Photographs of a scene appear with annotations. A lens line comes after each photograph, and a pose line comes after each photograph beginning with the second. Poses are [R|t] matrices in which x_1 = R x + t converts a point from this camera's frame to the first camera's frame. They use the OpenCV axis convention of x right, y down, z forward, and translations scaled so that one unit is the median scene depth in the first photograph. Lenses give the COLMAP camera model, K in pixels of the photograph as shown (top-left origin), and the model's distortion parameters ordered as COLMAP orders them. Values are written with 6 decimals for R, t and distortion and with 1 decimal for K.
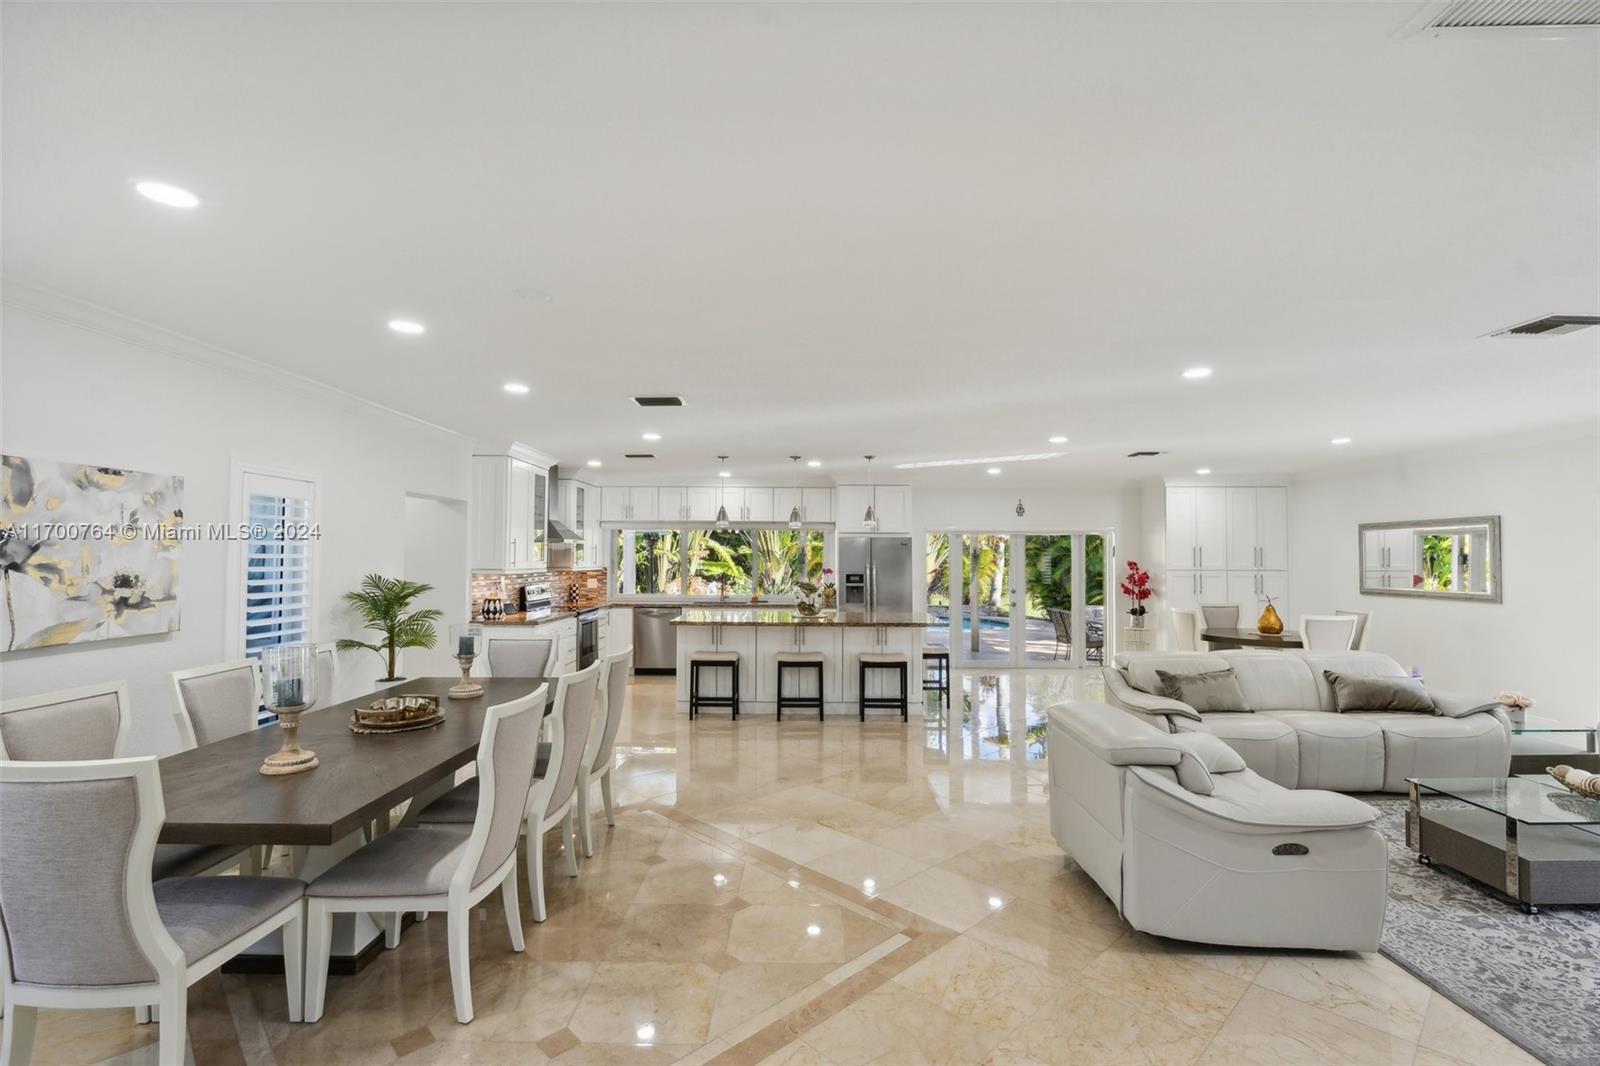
lens RADIAL K [[727.1, 0, 800.9], [0, 727.1, 539.3], [0, 0, 1]] dist [-0.006488, 0.001681]
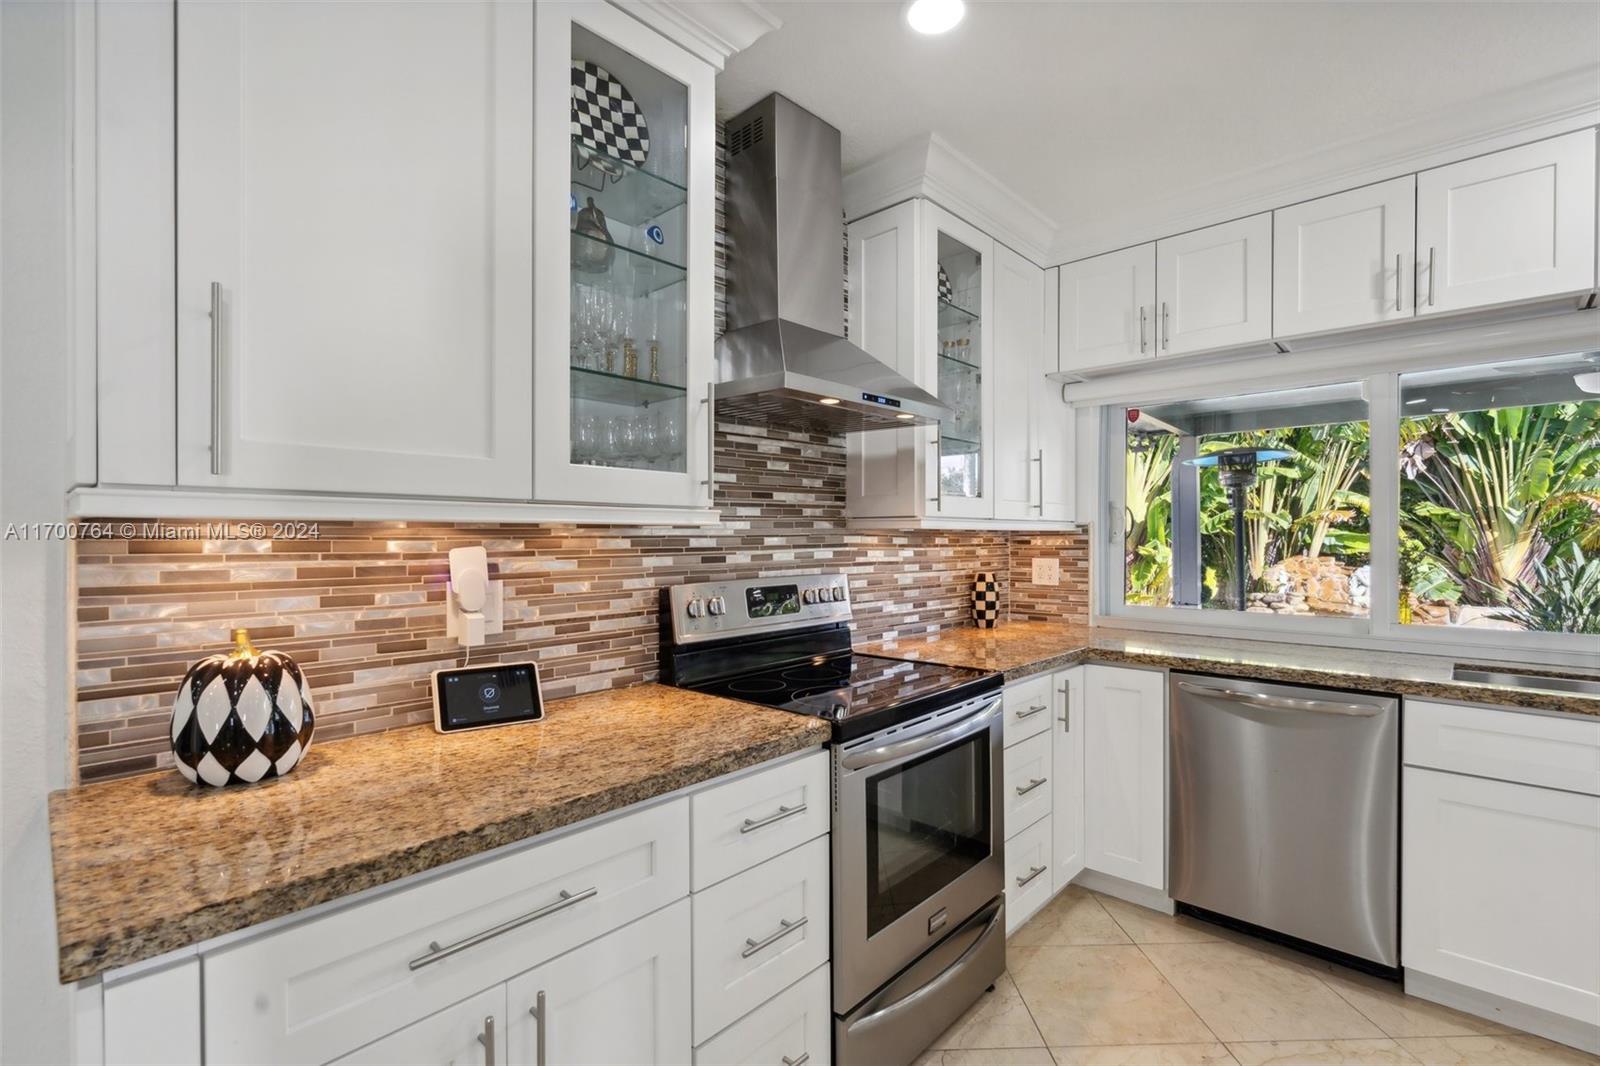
lens RADIAL K [[727.1, 0, 800.9], [0, 727.1, 539.3], [0, 0, 1]] dist [-0.006488, 0.001681]
pose [[0.737696, -0.000739, -0.675132, -0.174686], [0.021970, 0.999496, 0.022912, 0.043289], [0.674775, -0.031735, 0.737341, 0.829129]]
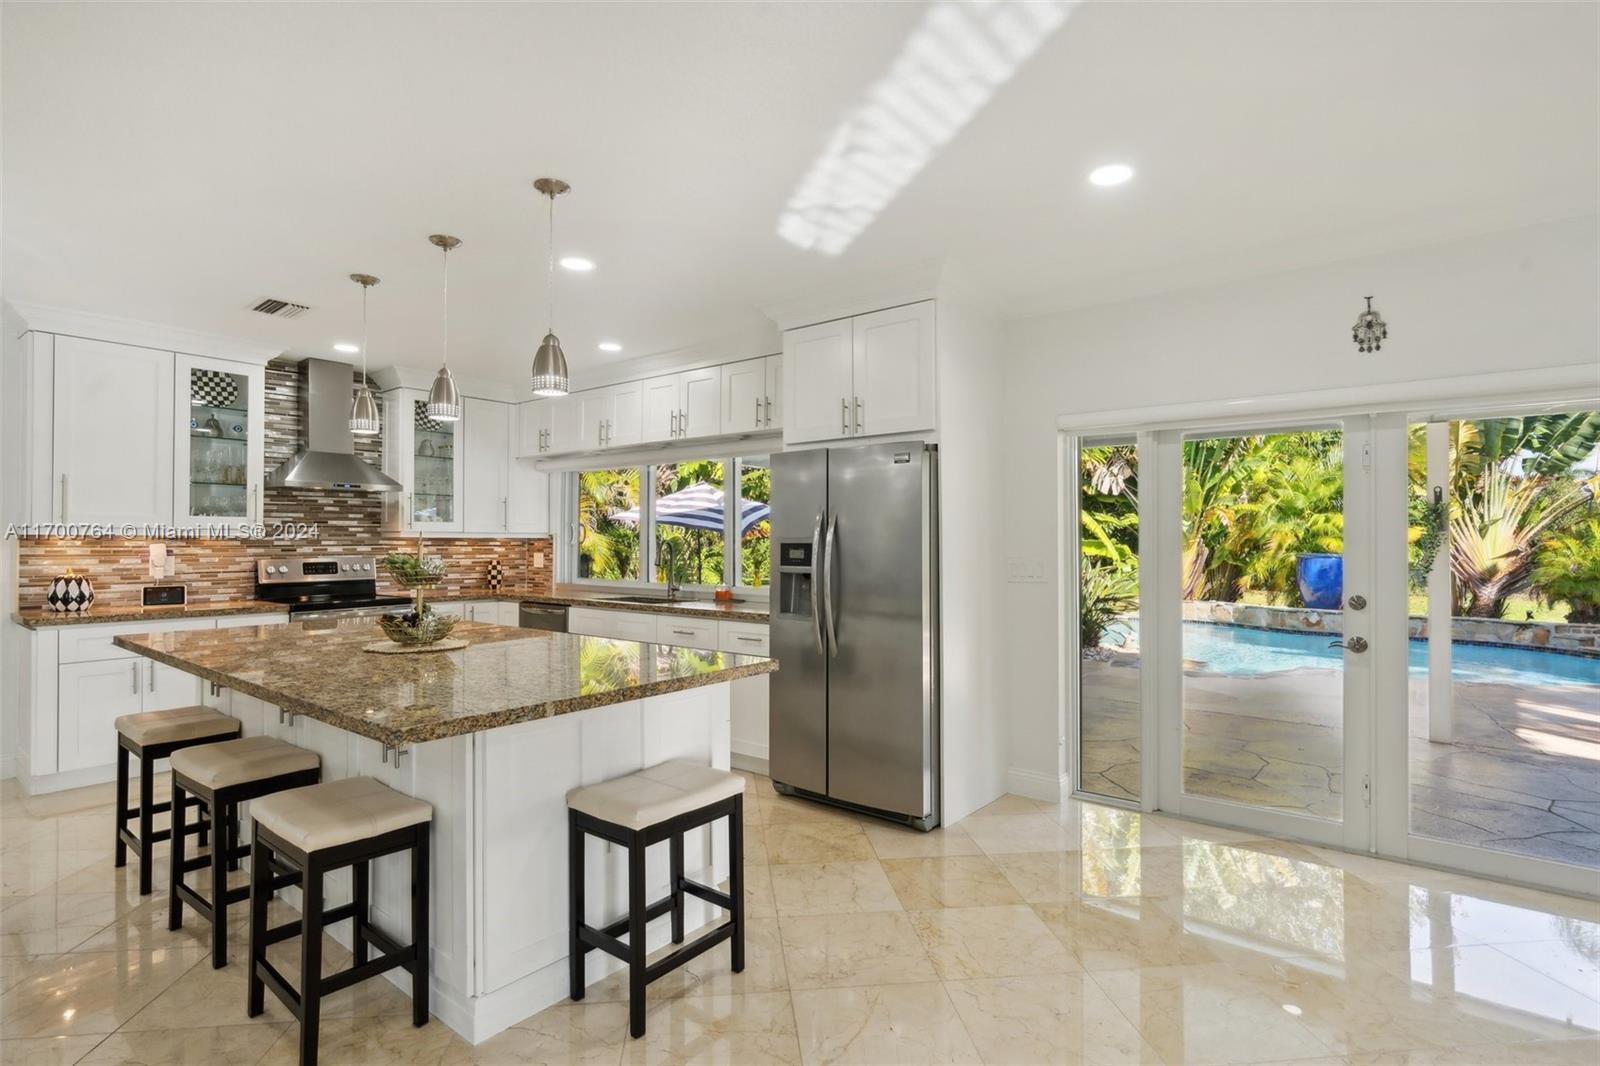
lens RADIAL K [[788.1, 0, 805.5], [0, 788.1, 535.5], [0, 0, 1]] dist [-0.017105, 0.007190]
pose [[0.789789, -0.007374, -0.613334, 0.389368], [0.018780, 0.999750, 0.012163, 0.043542], [0.613091, -0.021124, 0.789730, 0.744266]]
